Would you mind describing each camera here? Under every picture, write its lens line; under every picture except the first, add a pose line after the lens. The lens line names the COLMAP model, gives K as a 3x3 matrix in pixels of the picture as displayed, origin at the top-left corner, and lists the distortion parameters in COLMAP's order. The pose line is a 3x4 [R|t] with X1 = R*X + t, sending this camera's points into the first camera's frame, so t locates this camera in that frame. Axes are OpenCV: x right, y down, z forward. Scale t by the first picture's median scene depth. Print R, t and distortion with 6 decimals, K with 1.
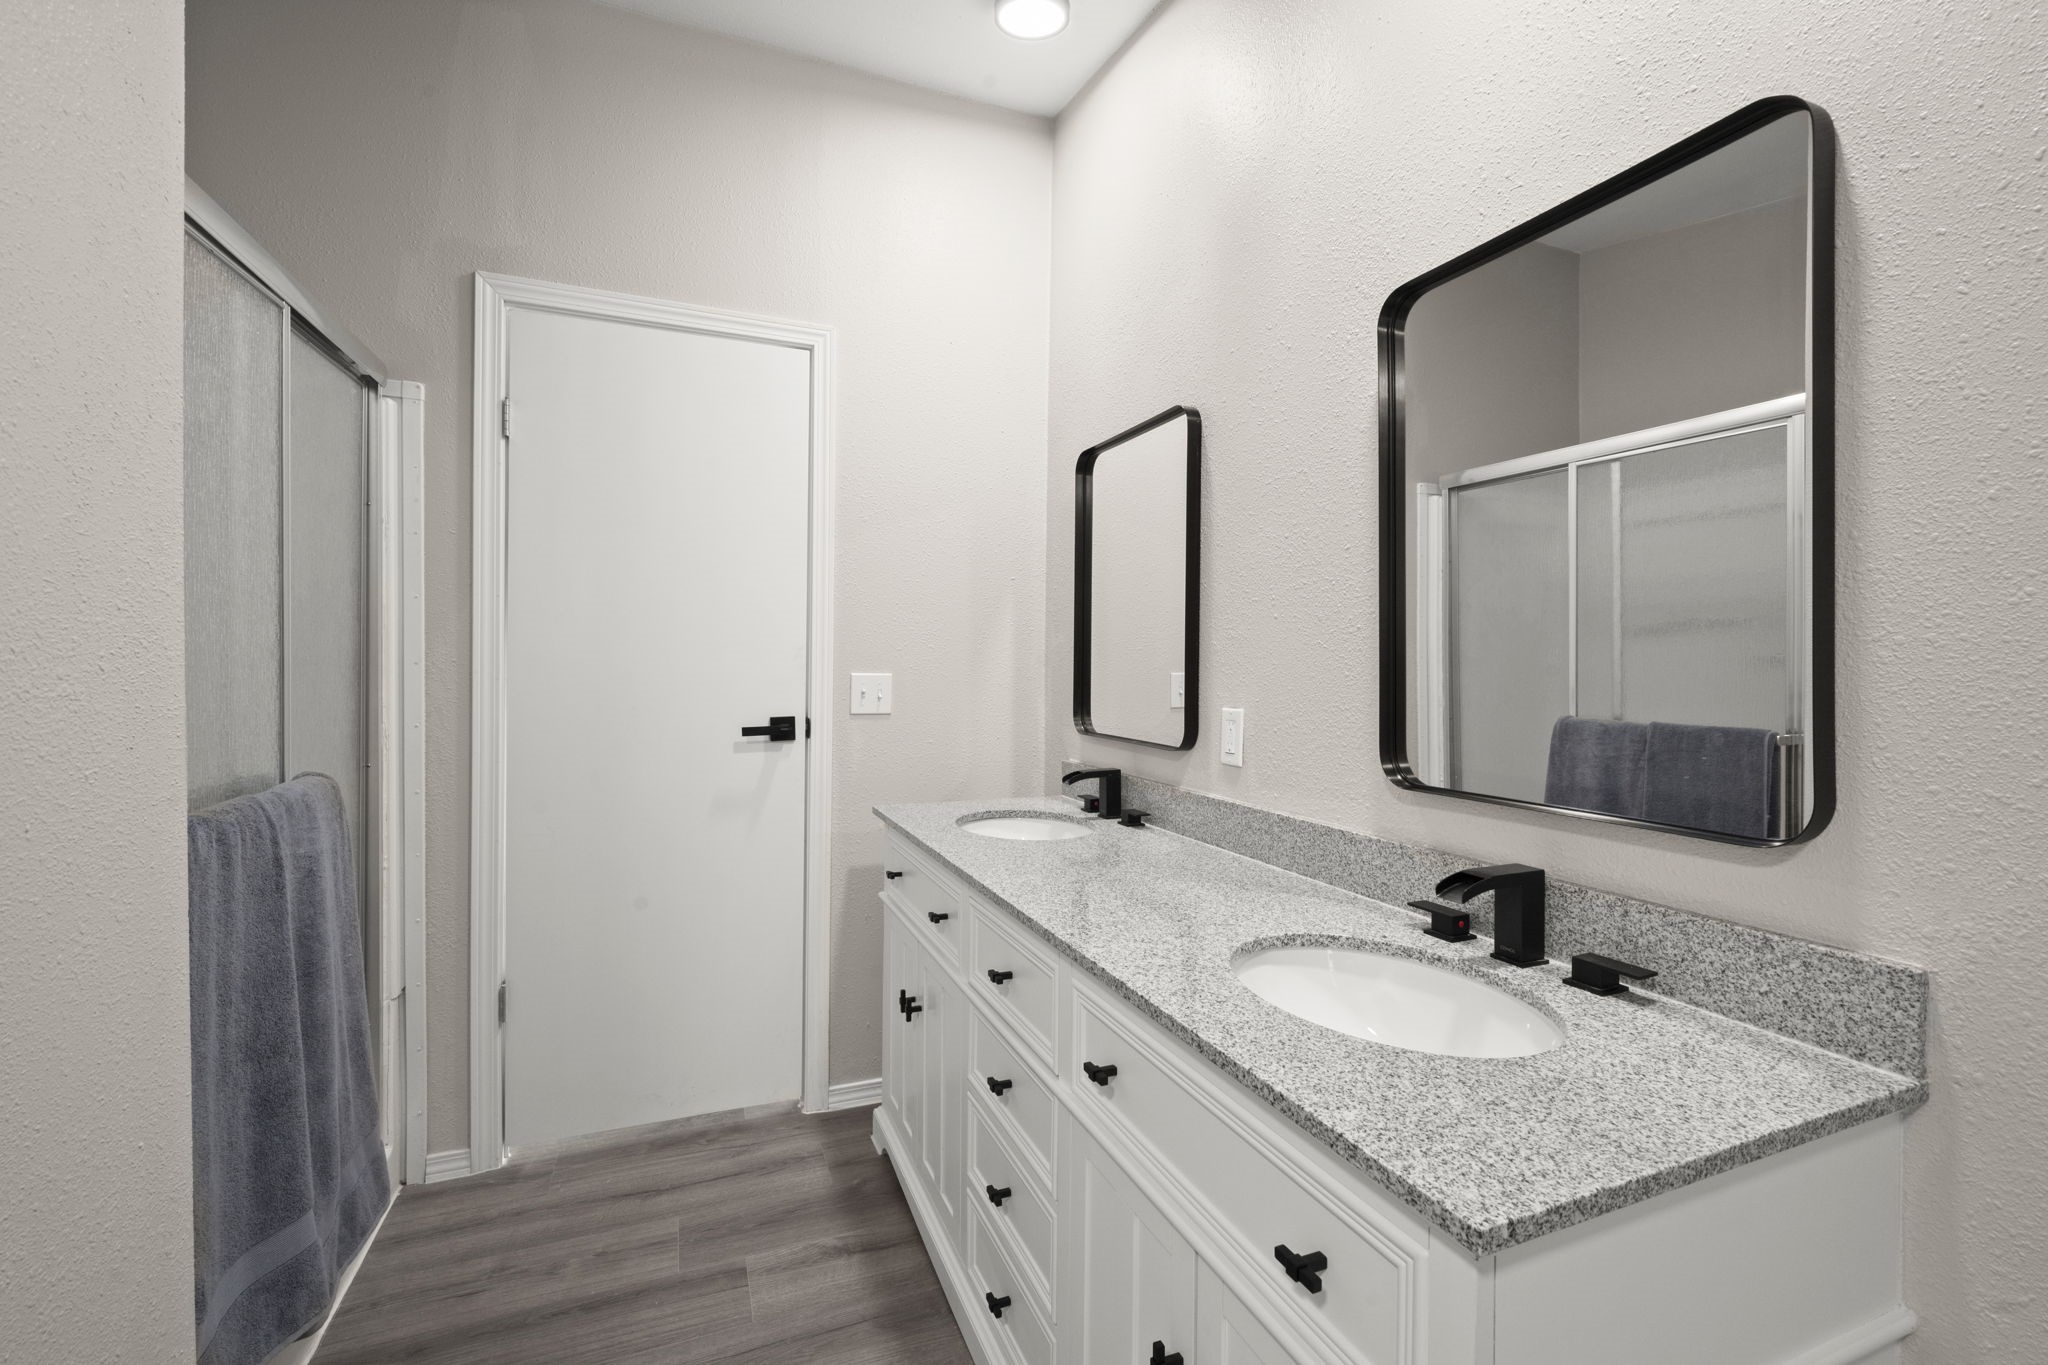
lens RADIAL K [[841.5, 0, 1013.3], [0, 841.5, 662.8], [0, 0, 1]] dist [-0.000226, -0.000047]
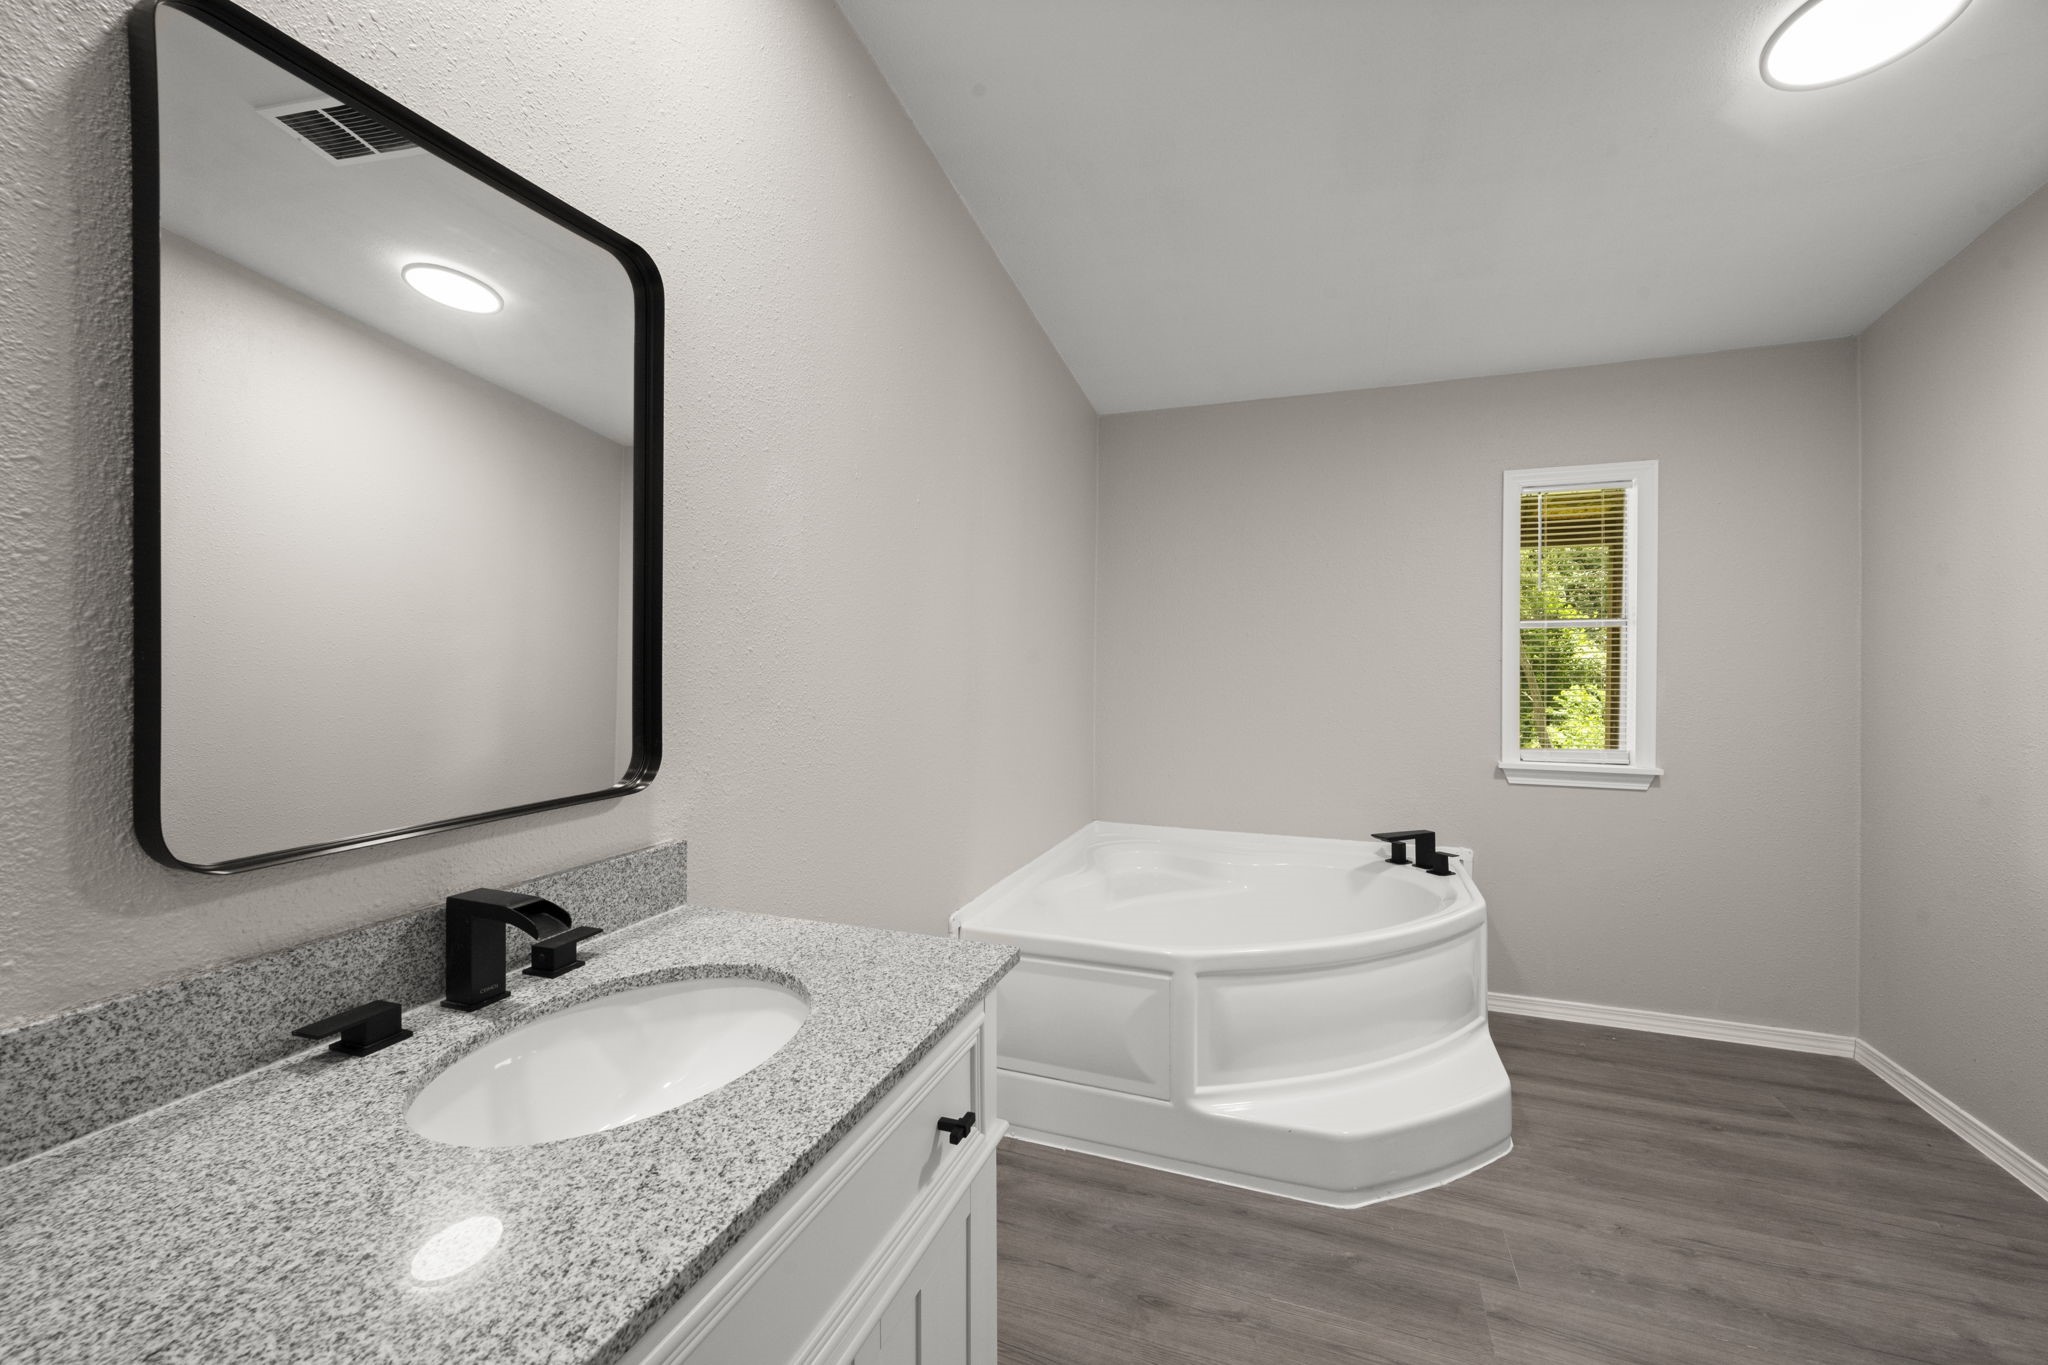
lens RADIAL K [[841.5, 0, 1013.3], [0, 841.5, 662.8], [0, 0, 1]] dist [-0.000226, -0.000047]
pose [[-0.737909, -0.007363, 0.674860, -0.439309], [-0.004094, 0.999971, 0.006433, -0.003210], [-0.674888, 0.001984, -0.737918, 1.423851]]
